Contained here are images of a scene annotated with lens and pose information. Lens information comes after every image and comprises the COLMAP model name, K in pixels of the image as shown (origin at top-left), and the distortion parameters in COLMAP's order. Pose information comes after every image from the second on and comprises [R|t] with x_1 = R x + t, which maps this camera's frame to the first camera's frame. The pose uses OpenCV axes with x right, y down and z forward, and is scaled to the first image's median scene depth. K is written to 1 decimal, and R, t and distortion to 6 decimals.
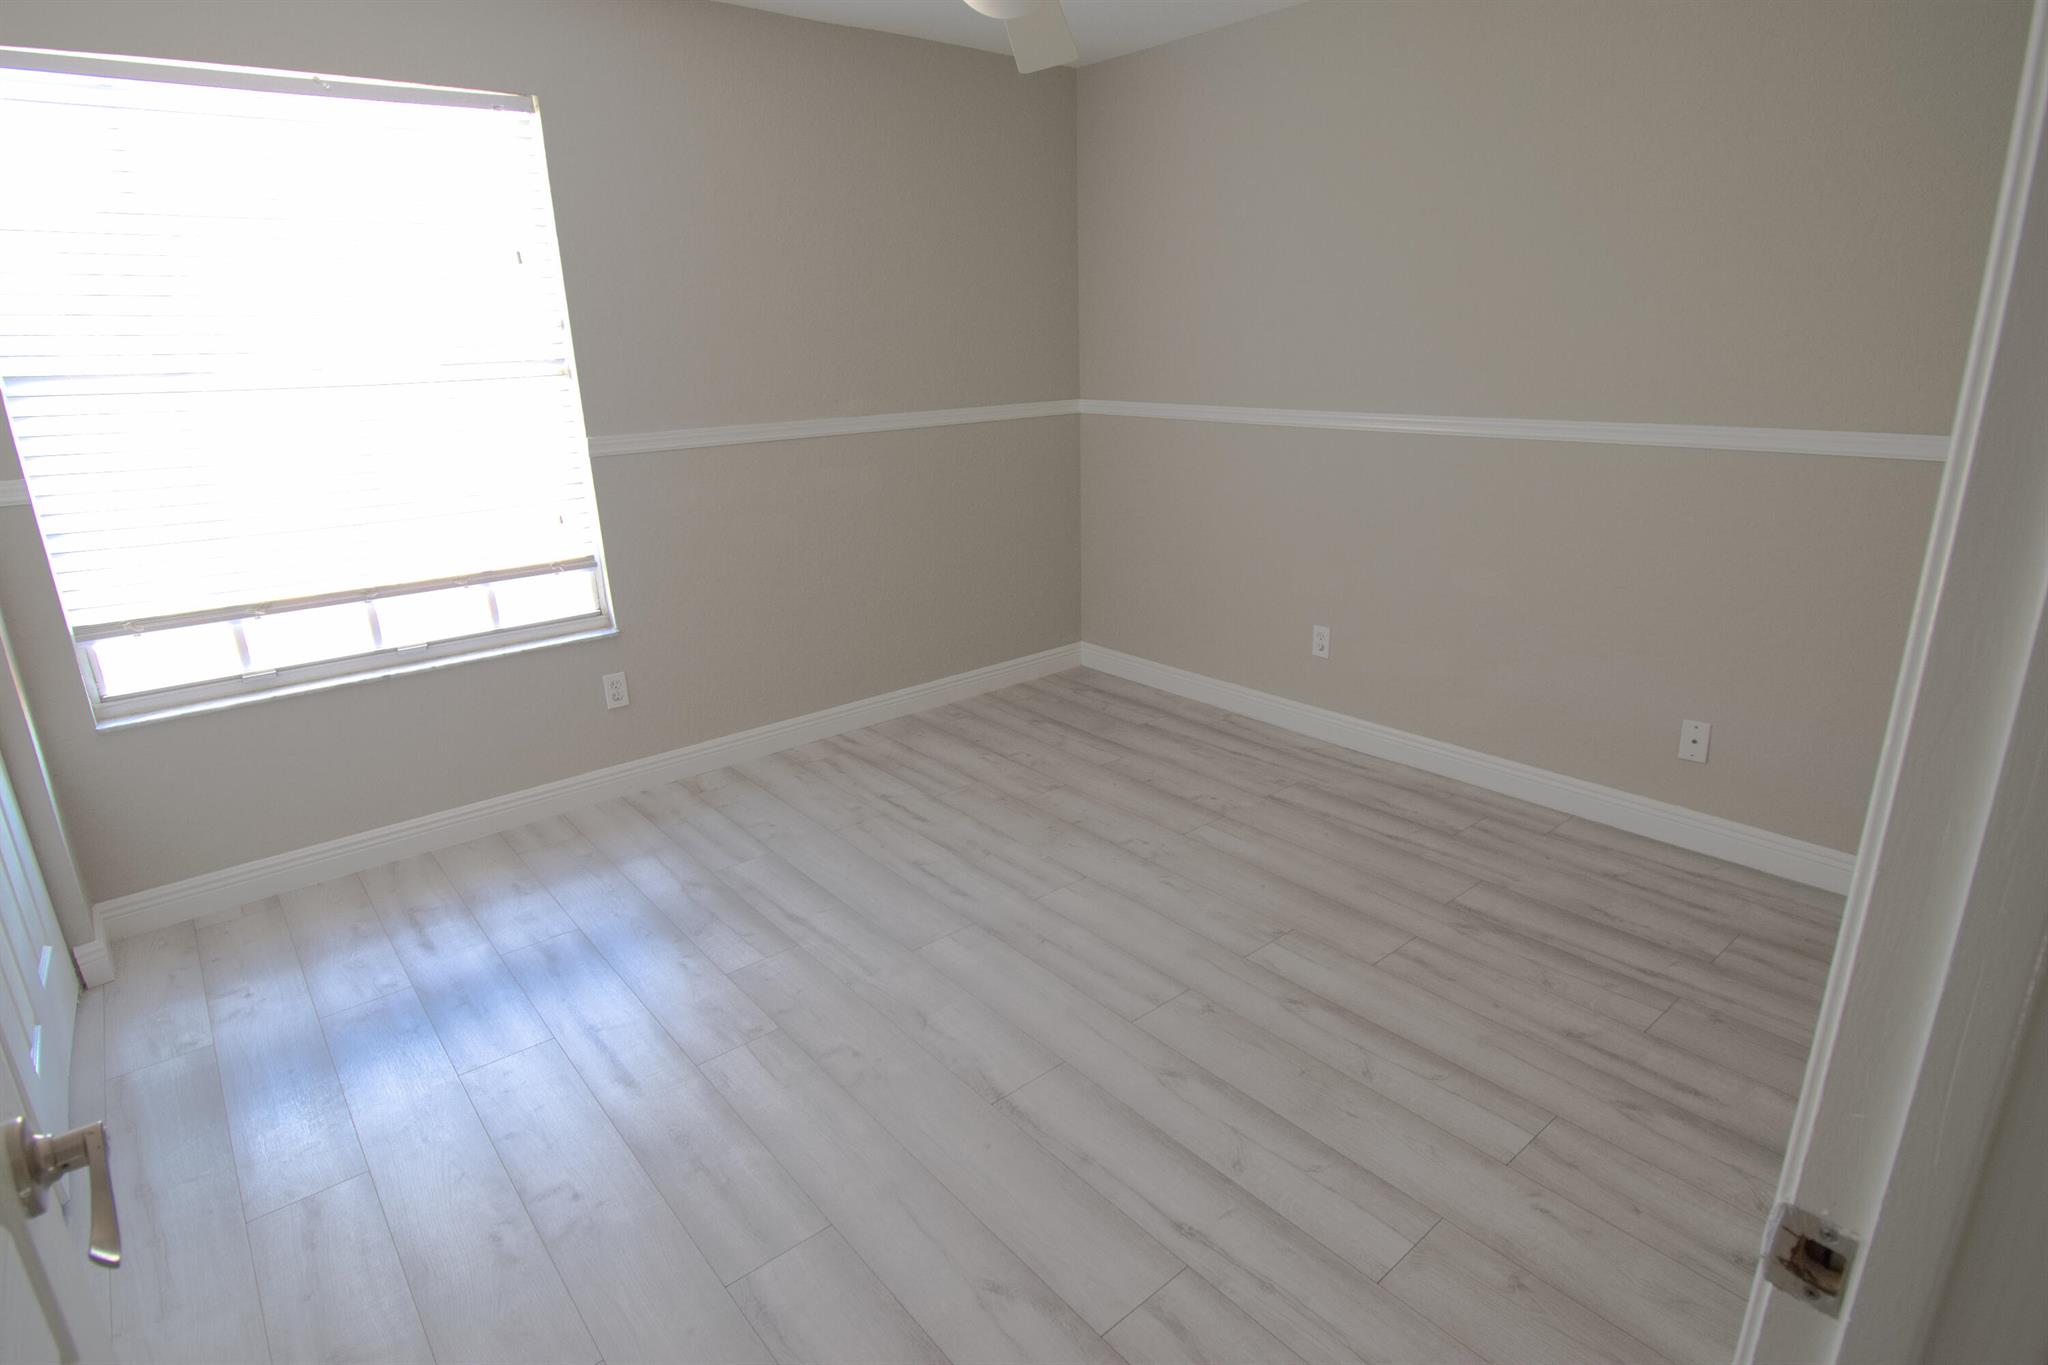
lens RADIAL K [[1044.5, 0, 1028.1], [0, 1044.5, 675.5], [0, 0, 1]] dist [0.014197, -0.024530]
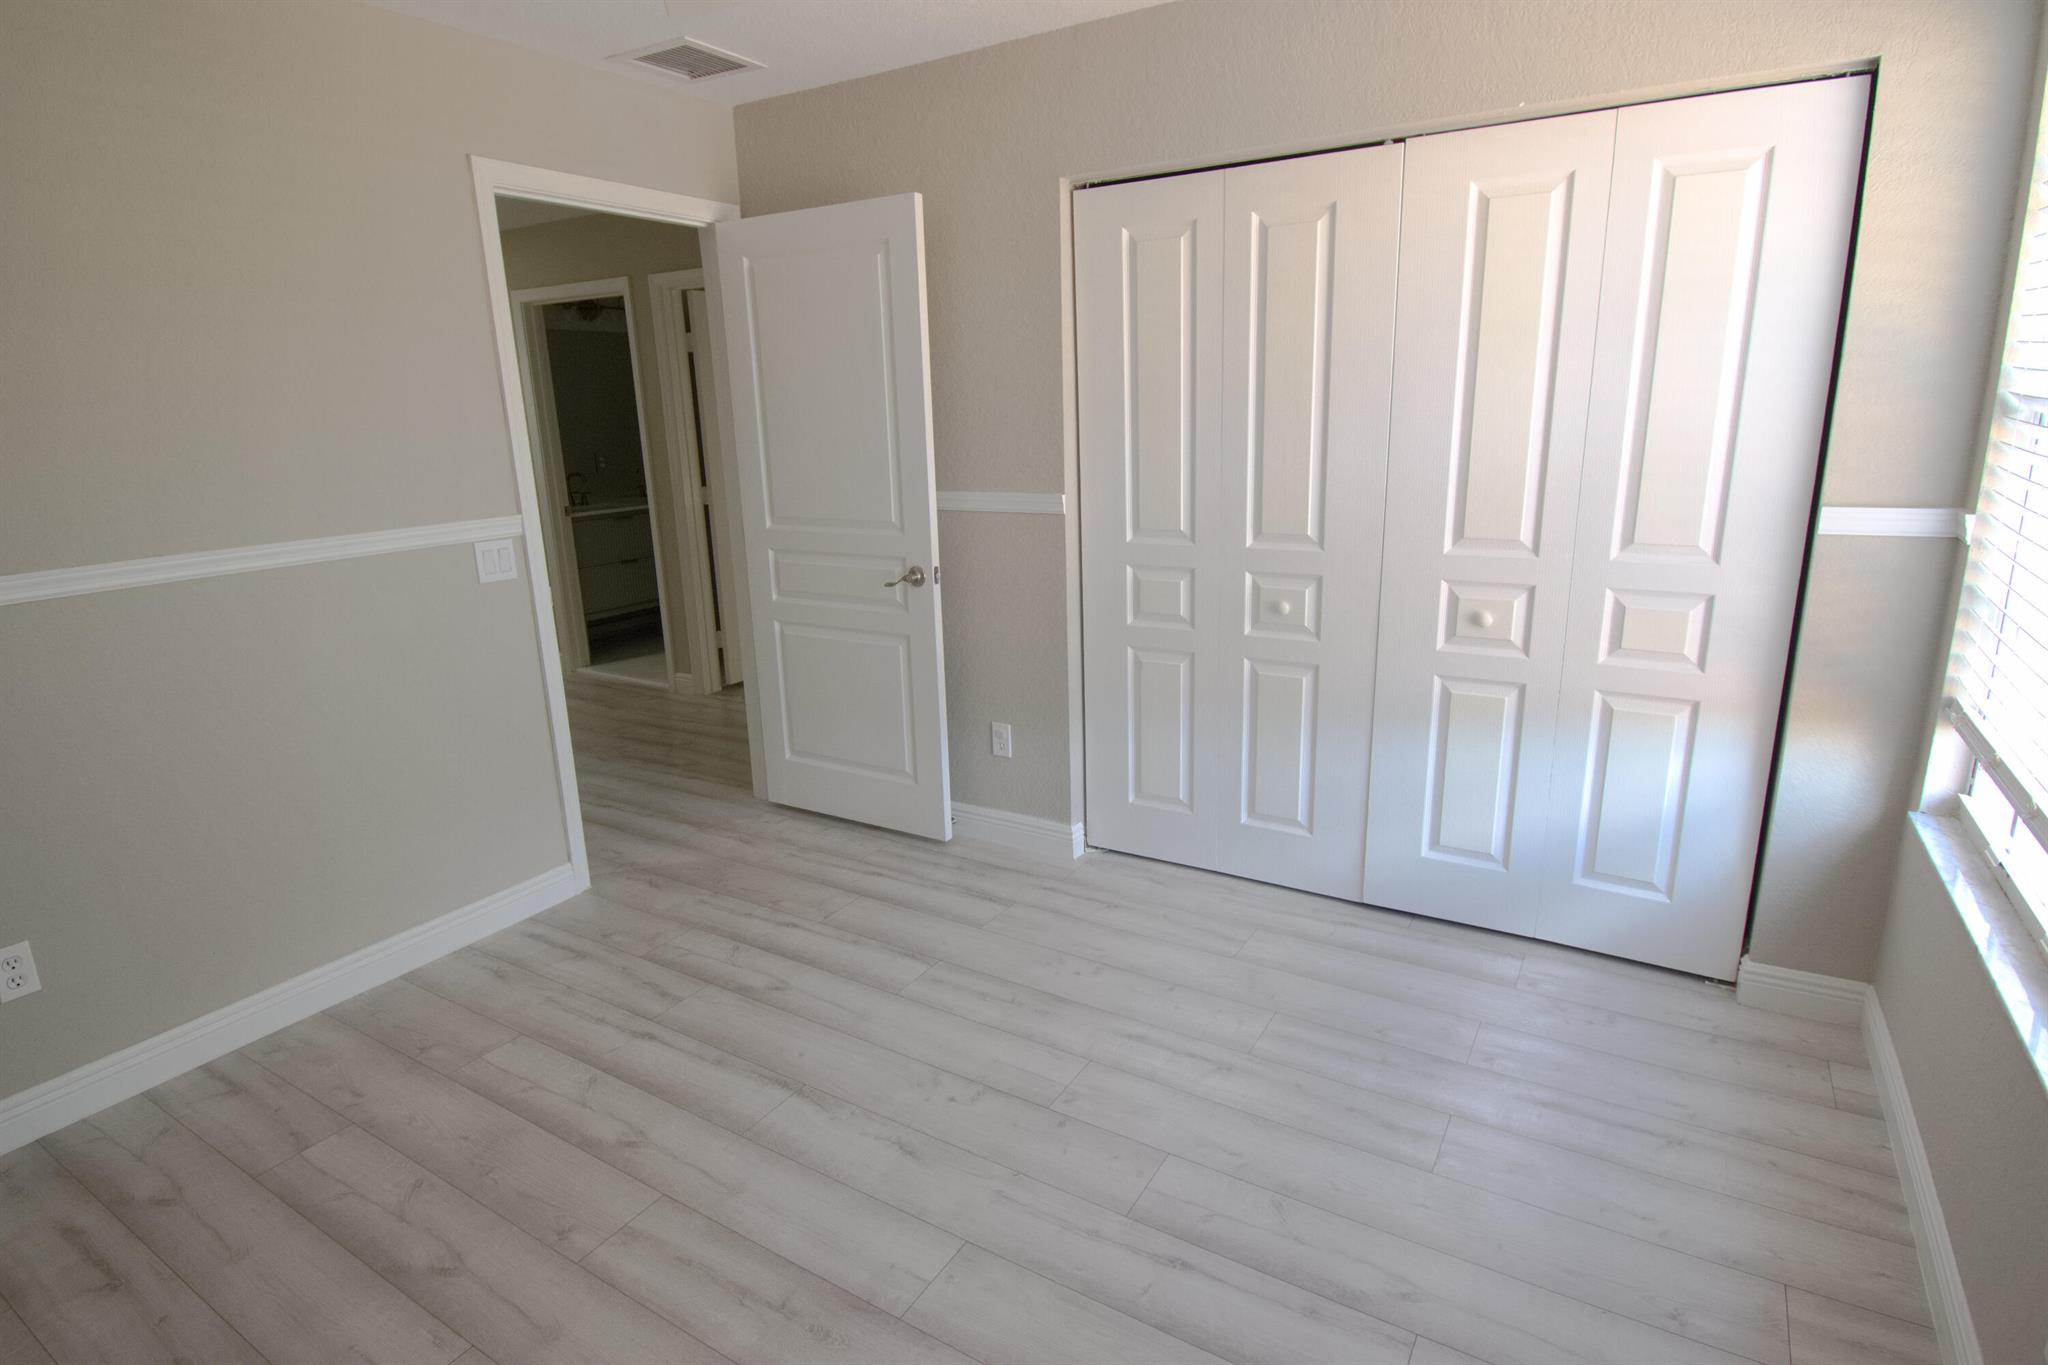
lens RADIAL K [[1044.5, 0, 1018.0], [0, 1044.5, 667.0], [0, 0, 1]] dist [0.014197, -0.024530]
pose [[-0.948403, 0.124005, -0.291812, 0.020792], [-0.047745, 0.854000, 0.518077, -0.559326], [0.313452, 0.505279, -0.804016, 1.729371]]
